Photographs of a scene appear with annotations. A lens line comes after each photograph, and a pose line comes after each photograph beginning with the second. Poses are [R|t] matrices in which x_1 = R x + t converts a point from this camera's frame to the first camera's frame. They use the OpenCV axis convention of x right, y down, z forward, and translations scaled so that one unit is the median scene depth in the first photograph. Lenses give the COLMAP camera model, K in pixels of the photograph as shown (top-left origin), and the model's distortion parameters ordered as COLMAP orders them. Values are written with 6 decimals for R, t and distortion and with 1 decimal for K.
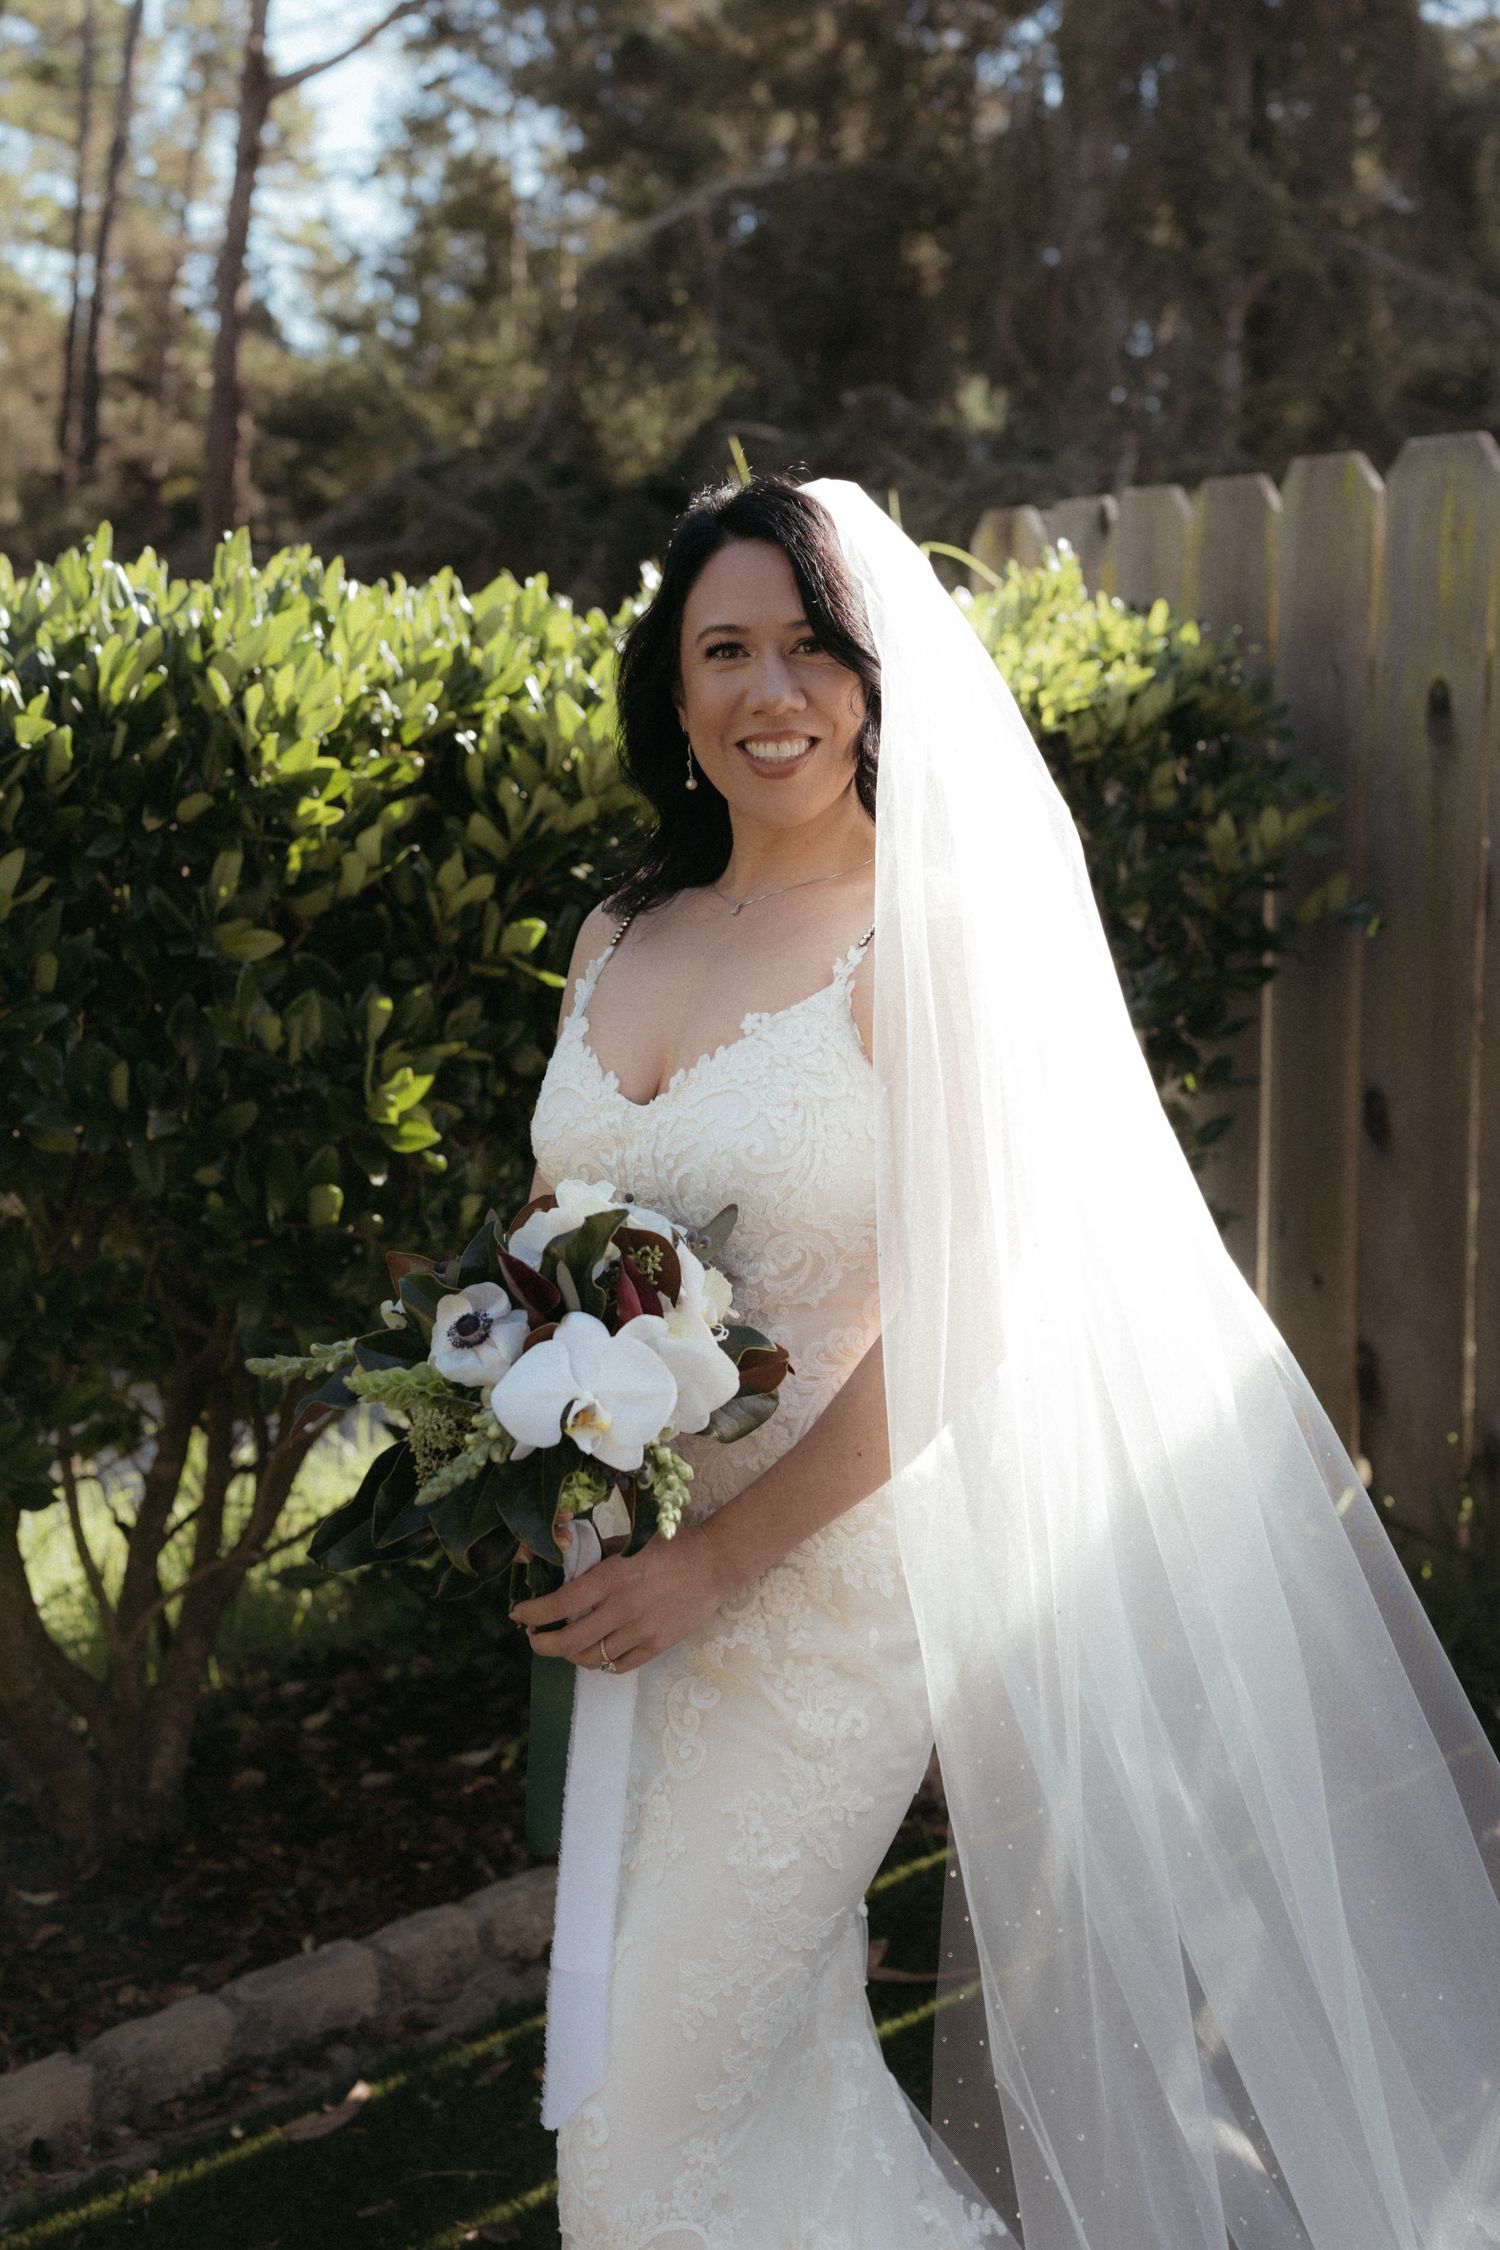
lens RADIAL K [[2423.1, 0, 687.7], [0, 2423.1, 931.6], [0, 0, 1]] dist [0.003918, -0.001467]
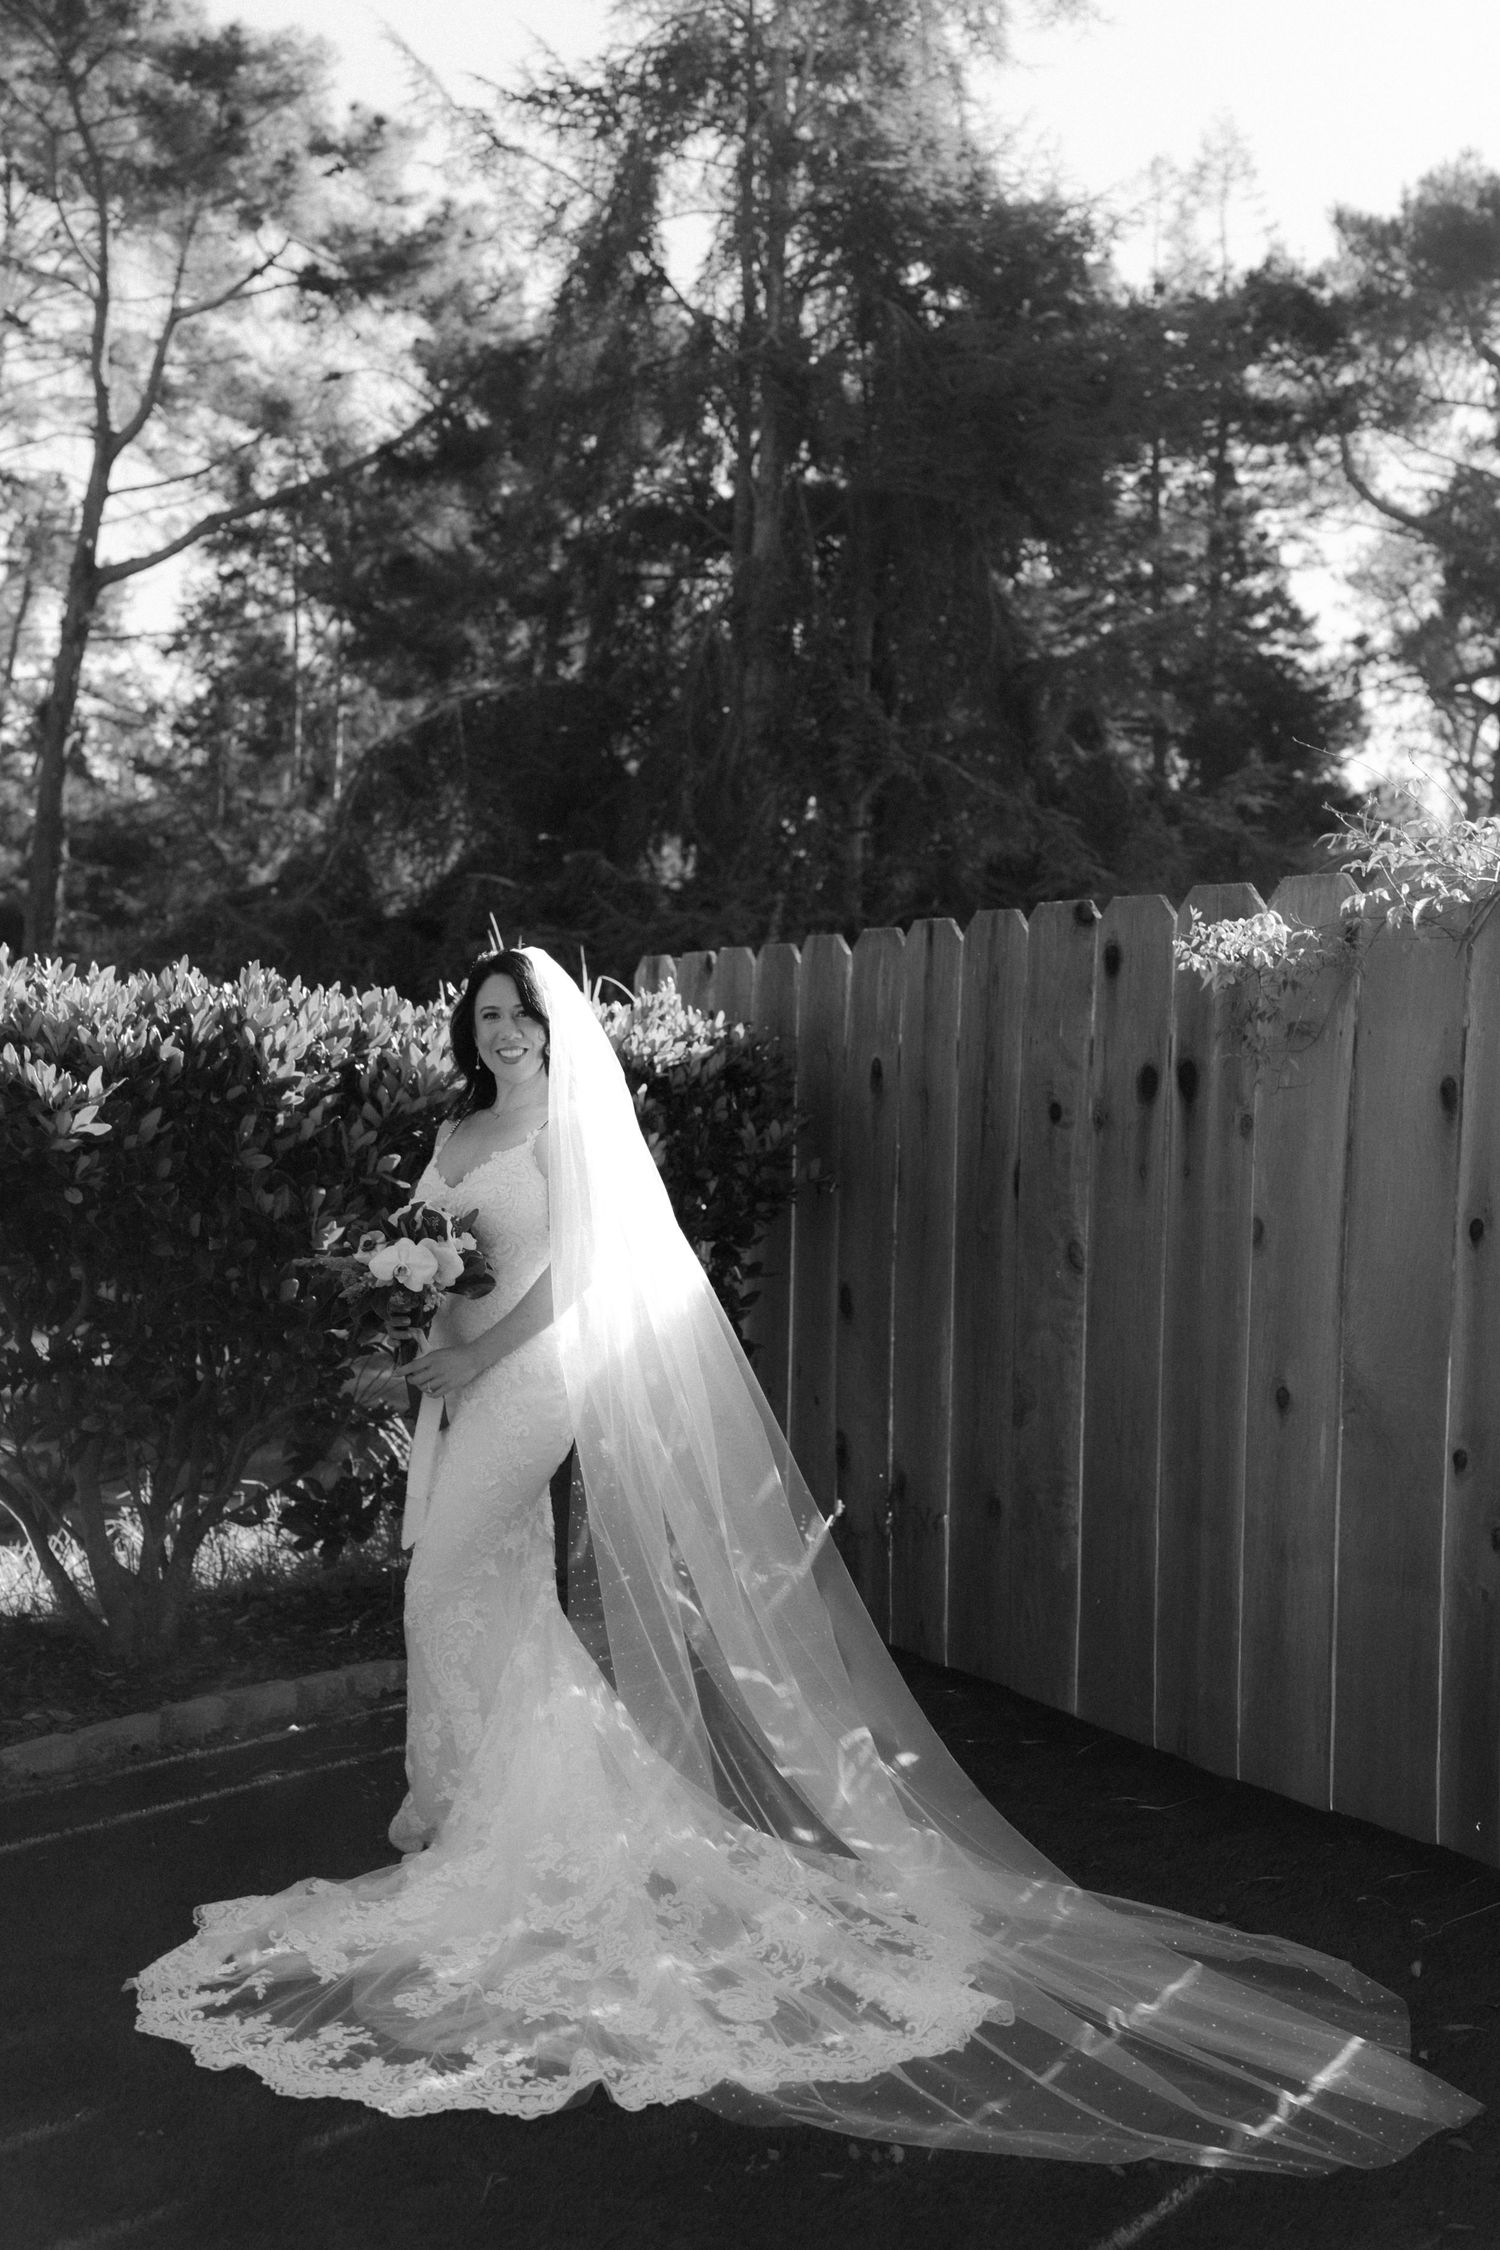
lens RADIAL K [[2182.2, 0, 735.5], [0, 2182.2, 1064.6], [0, 0, 1]] dist [0.005161, -0.008226]
pose [[0.989523, 0.027179, 0.141796, -0.035119], [-0.011122, 0.993553, -0.112823, 0.102771], [-0.143948, 0.110064, 0.983445, -0.709735]]
